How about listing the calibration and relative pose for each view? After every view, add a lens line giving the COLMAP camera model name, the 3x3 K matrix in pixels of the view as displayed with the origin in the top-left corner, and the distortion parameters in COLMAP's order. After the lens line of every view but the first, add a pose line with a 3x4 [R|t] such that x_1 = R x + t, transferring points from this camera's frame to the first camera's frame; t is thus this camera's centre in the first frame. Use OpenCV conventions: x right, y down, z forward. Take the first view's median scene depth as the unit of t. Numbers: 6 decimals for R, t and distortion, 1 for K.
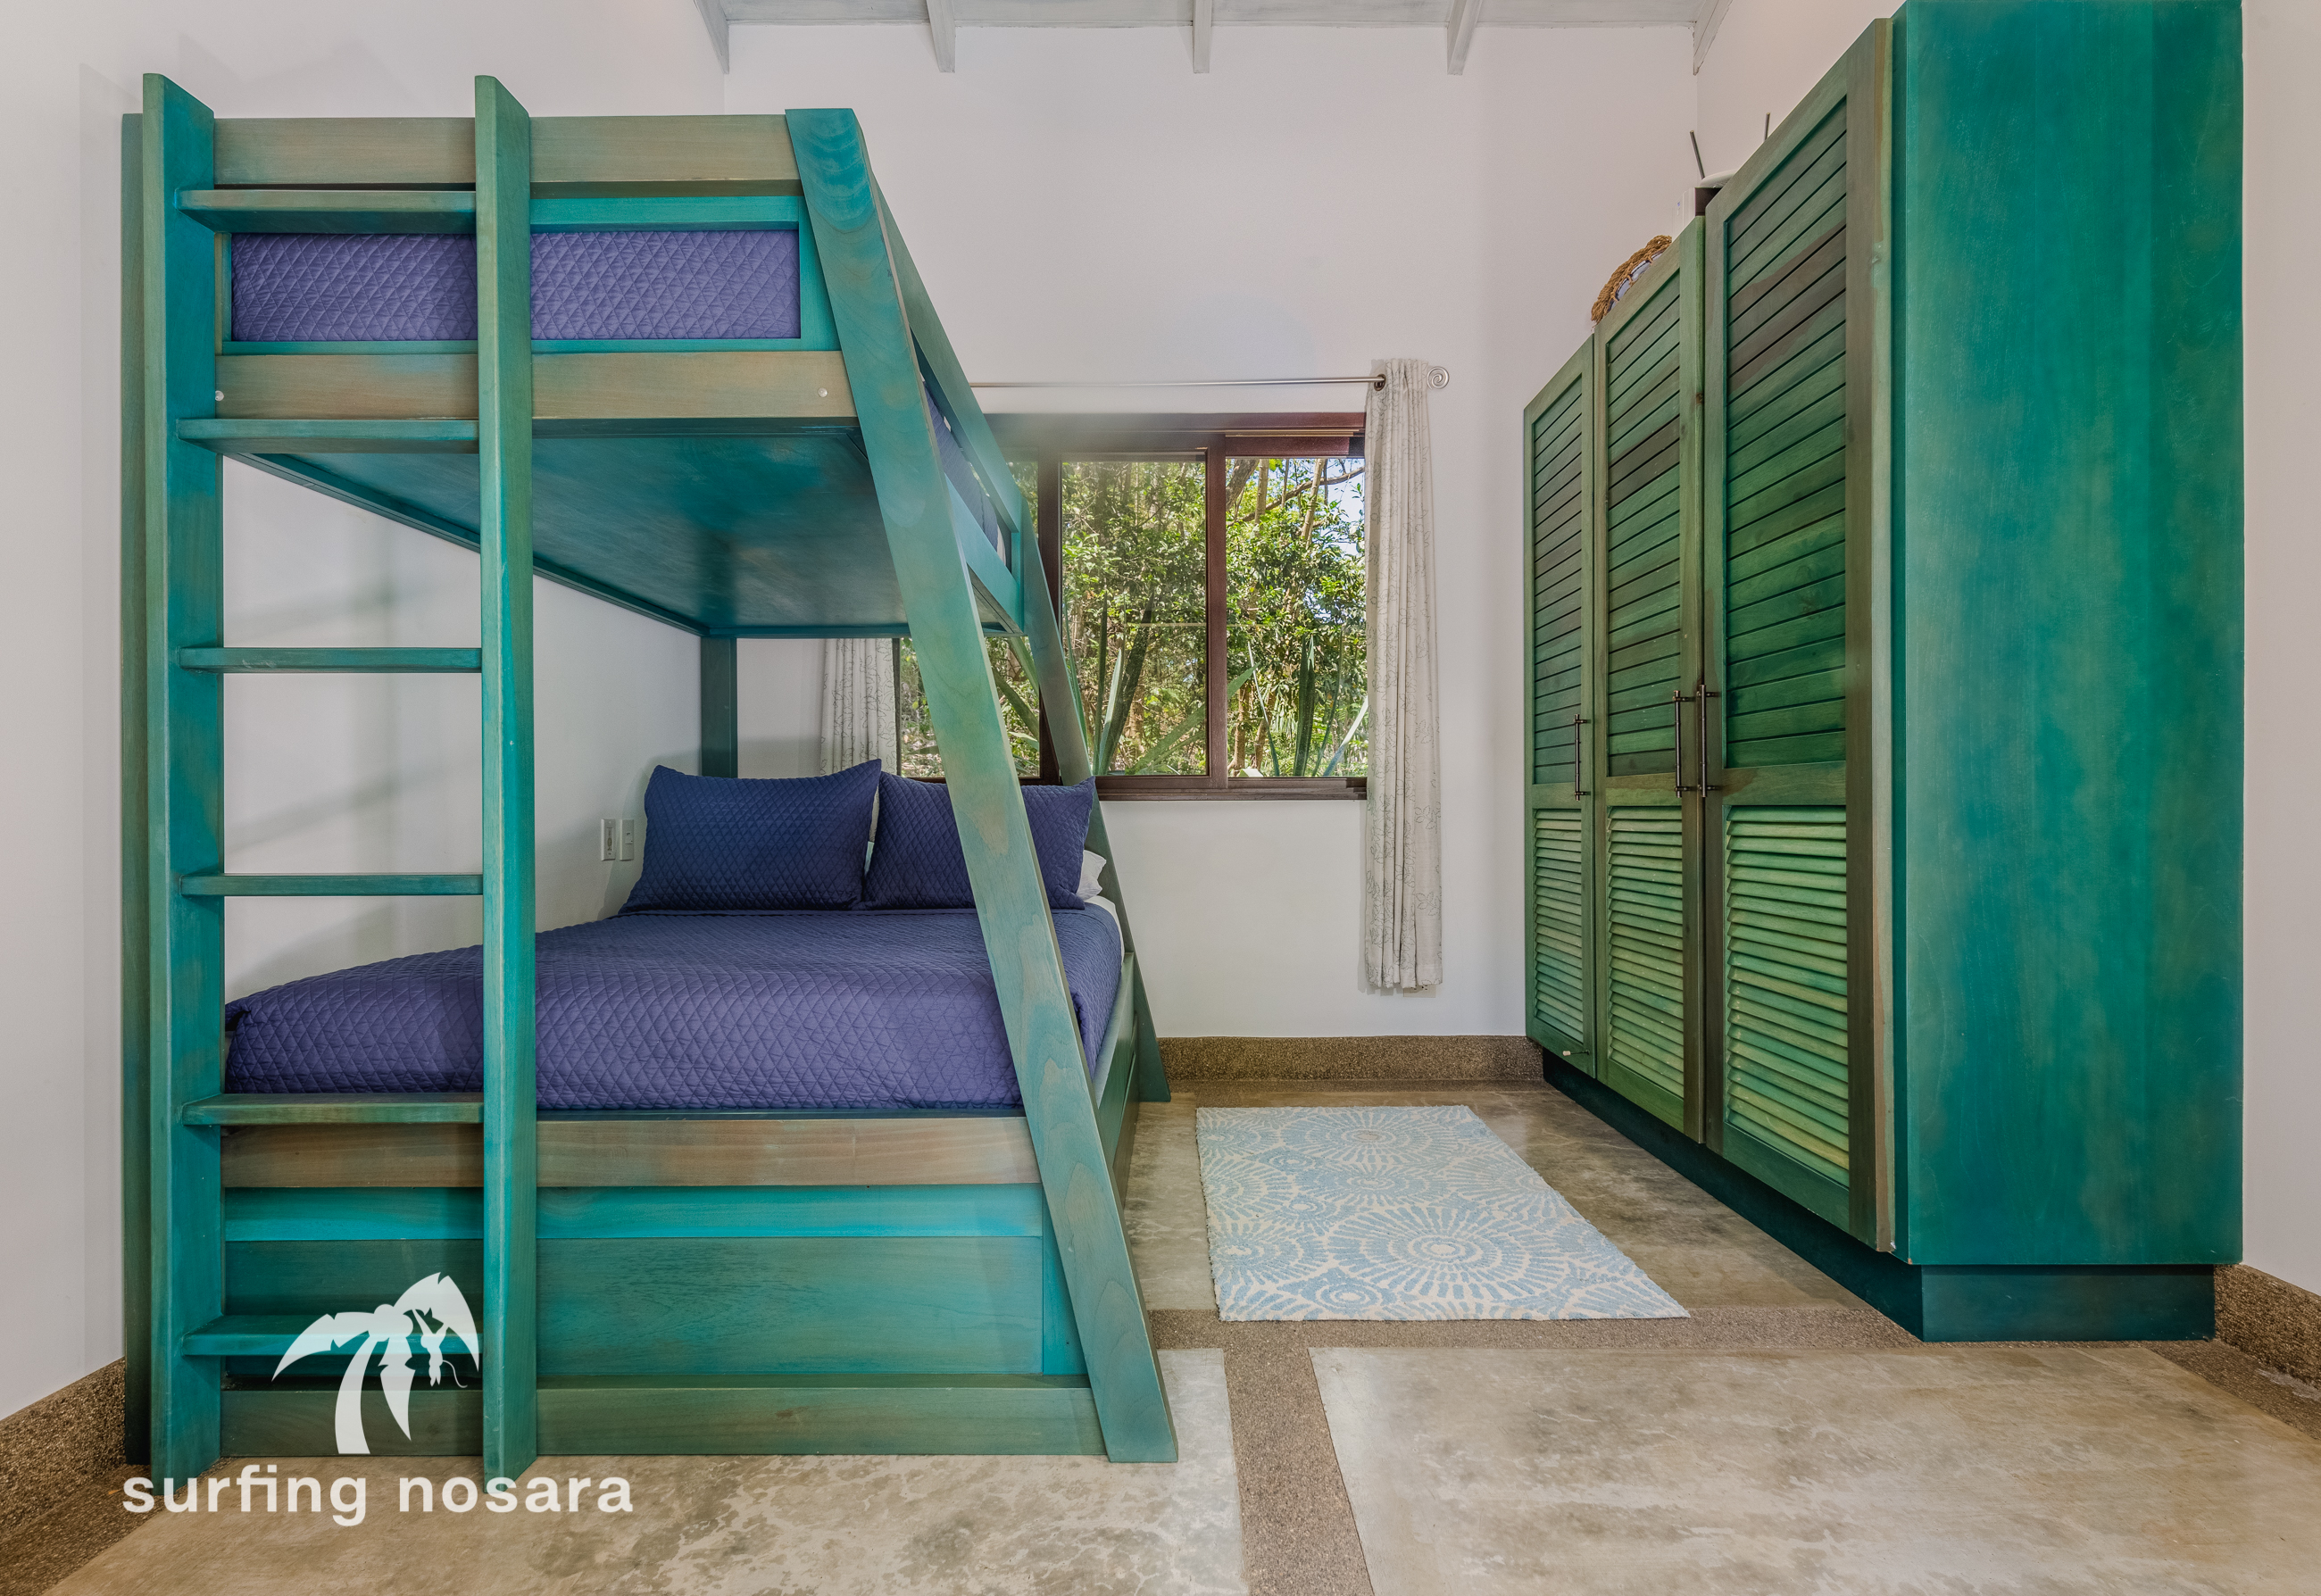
lens RADIAL K [[1139.8, 0, 1159.9], [0, 1139.8, 802.3], [0, 0, 1]] dist [0.015811, -0.000337]
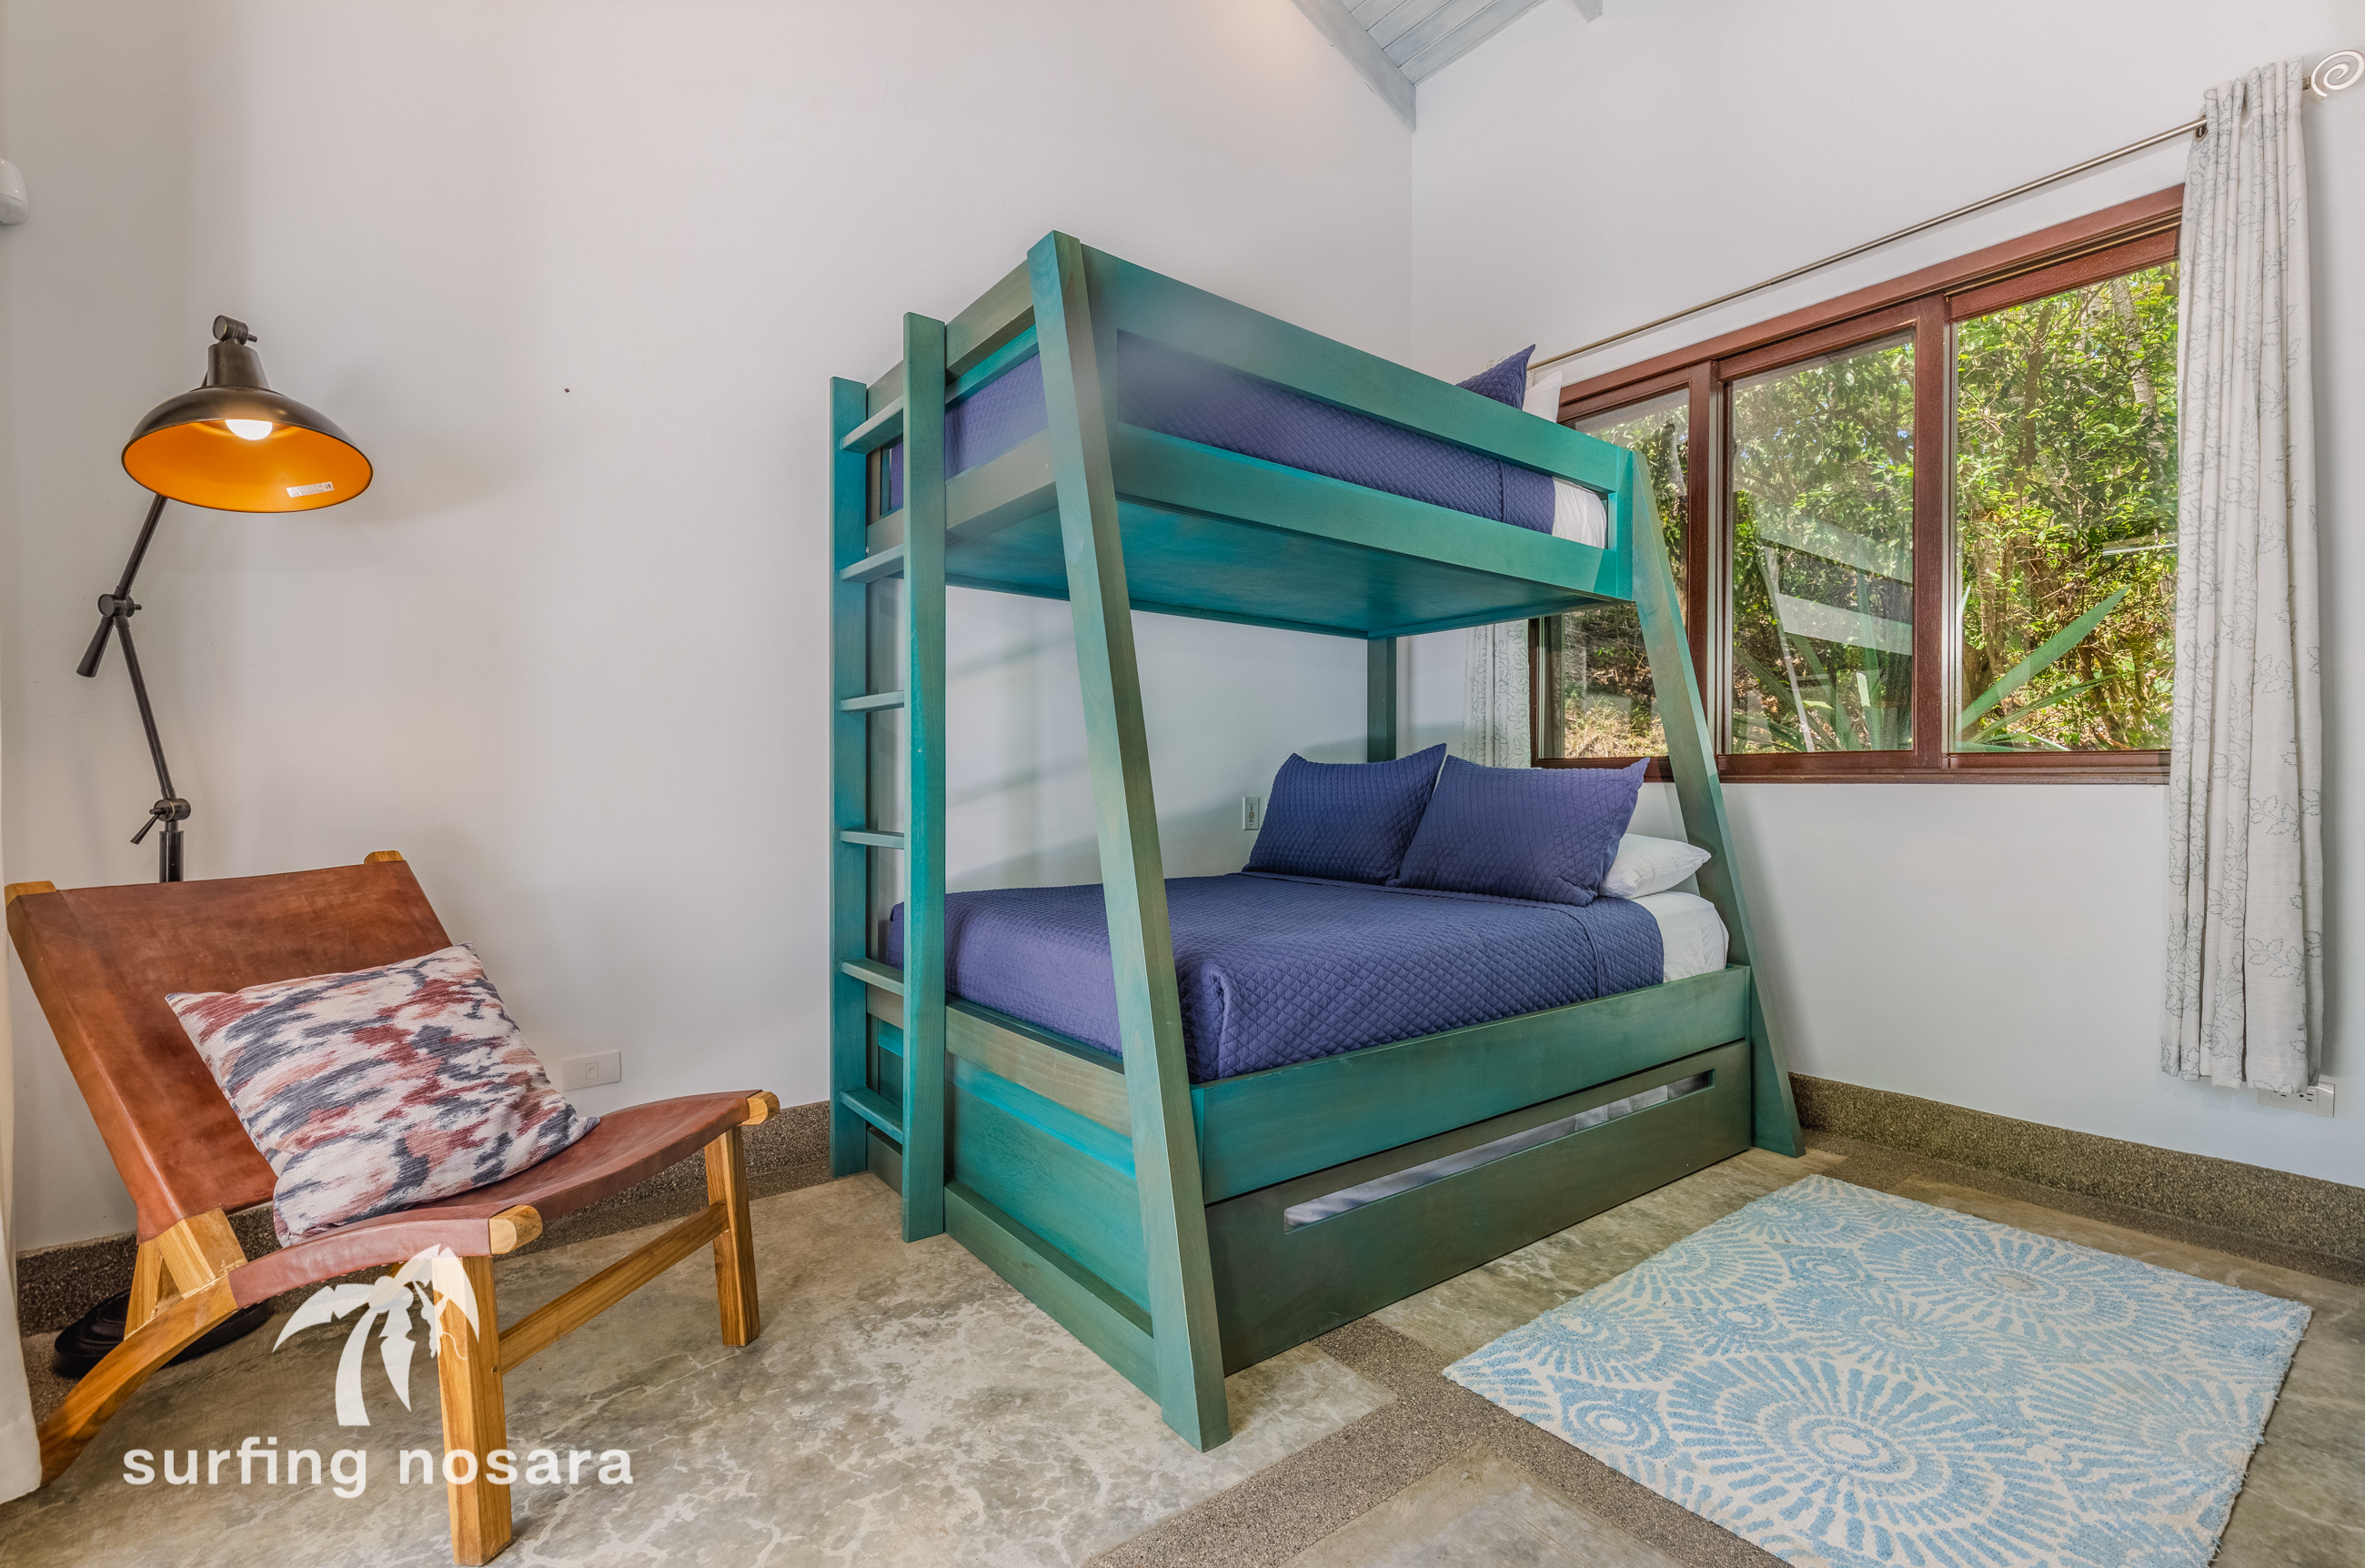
lens RADIAL K [[1067.1, 0, 1168.7], [0, 1067.1, 781.1], [0, 0, 1]] dist [0.017594, -0.007536]
pose [[0.604635, 0.005075, -0.796487, 0.466270], [0.001090, 0.999973, 0.007199, -0.013689], [0.796502, -0.005221, 0.604613, 0.255682]]
